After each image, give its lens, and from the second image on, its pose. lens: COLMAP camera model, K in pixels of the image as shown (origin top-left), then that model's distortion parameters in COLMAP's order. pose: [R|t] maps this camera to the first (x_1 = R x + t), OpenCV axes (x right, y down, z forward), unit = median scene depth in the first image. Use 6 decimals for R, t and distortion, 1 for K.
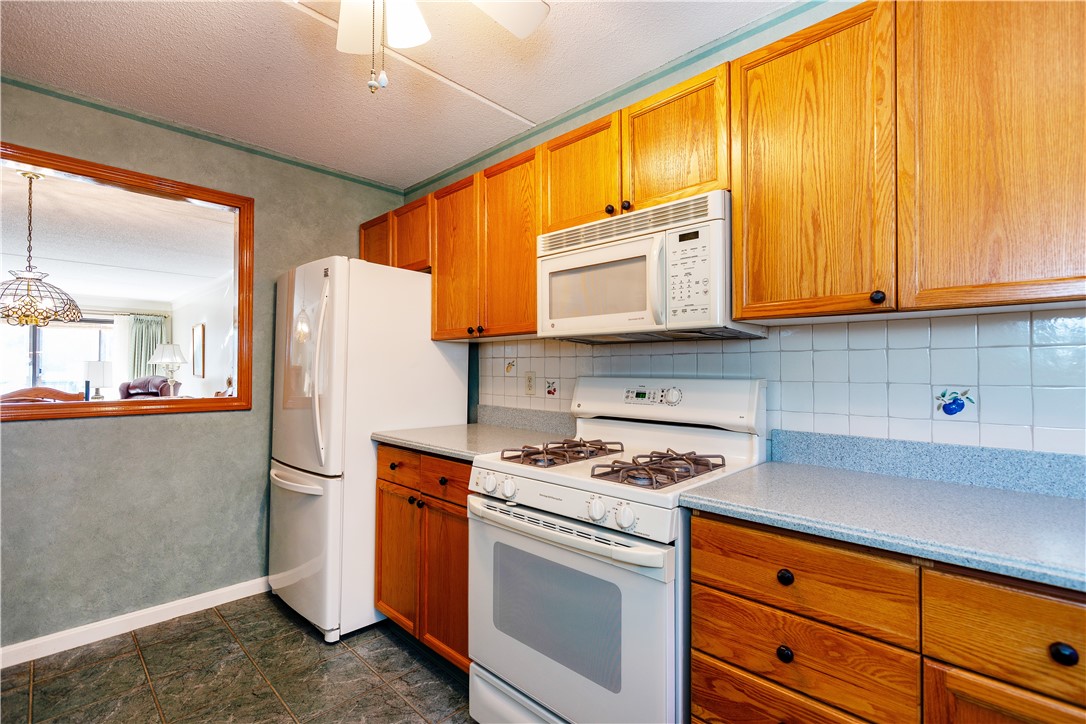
lens RADIAL K [[503.9, 0, 561.2], [0, 503.9, 362.4], [0, 0, 1]] dist [-0.014122, -0.000156]
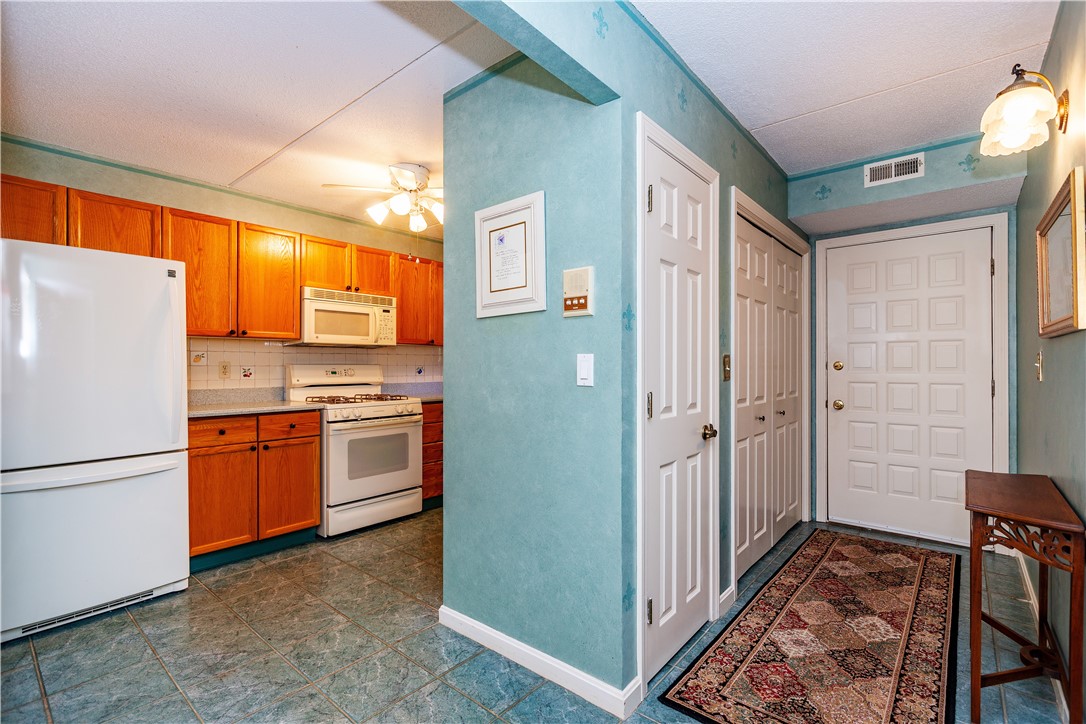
lens RADIAL K [[491.5, 0, 533.7], [0, 491.5, 366.7], [0, 0, 1]] dist [-0.001583, 0.000025]
pose [[-0.051233, -0.002784, 0.998683, -1.887732], [-0.011994, 0.999926, 0.002172, 0.023881], [-0.998615, -0.011866, -0.051263, 0.272039]]
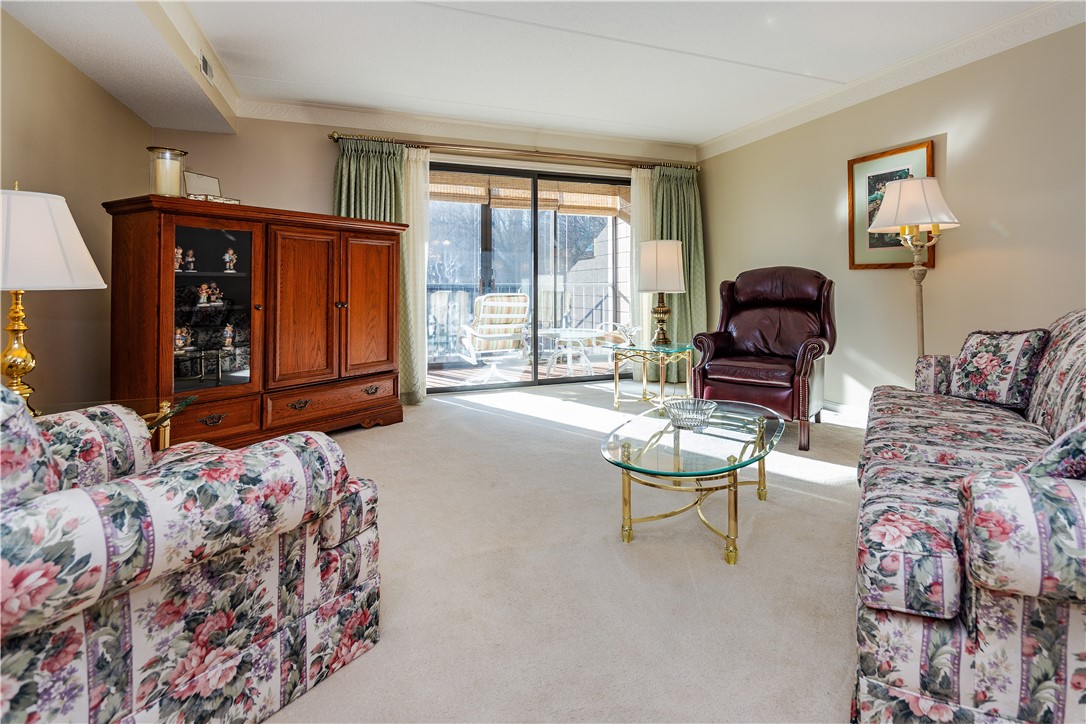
lens RADIAL K [[560.2, 0, 584.4], [0, 560.2, 281.7], [0, 0, 1]] dist [-0.001130, -0.000315]
pose [[0.911299, -0.009827, -0.411627, -2.986889], [0.011476, 0.999933, 0.001533, 0.148466], [0.411584, -0.006121, 0.911351, 1.701006]]
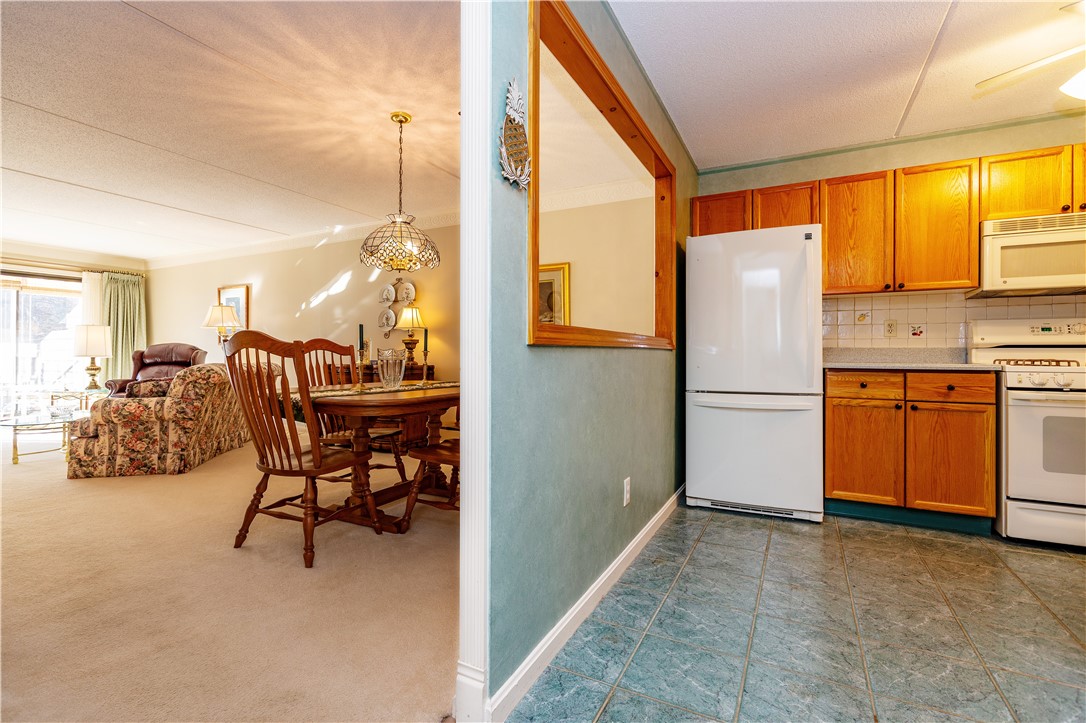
lens RADIAL K [[504.7, 0, 536.9], [0, 504.7, 353.7], [0, 0, 1]] dist [-0.000838, -0.000309]
pose [[0.962945, 0.000262, 0.269699, -1.726680], [-0.003860, 0.999910, 0.012810, 0.123262], [-0.269672, -0.013377, 0.962859, -0.066115]]
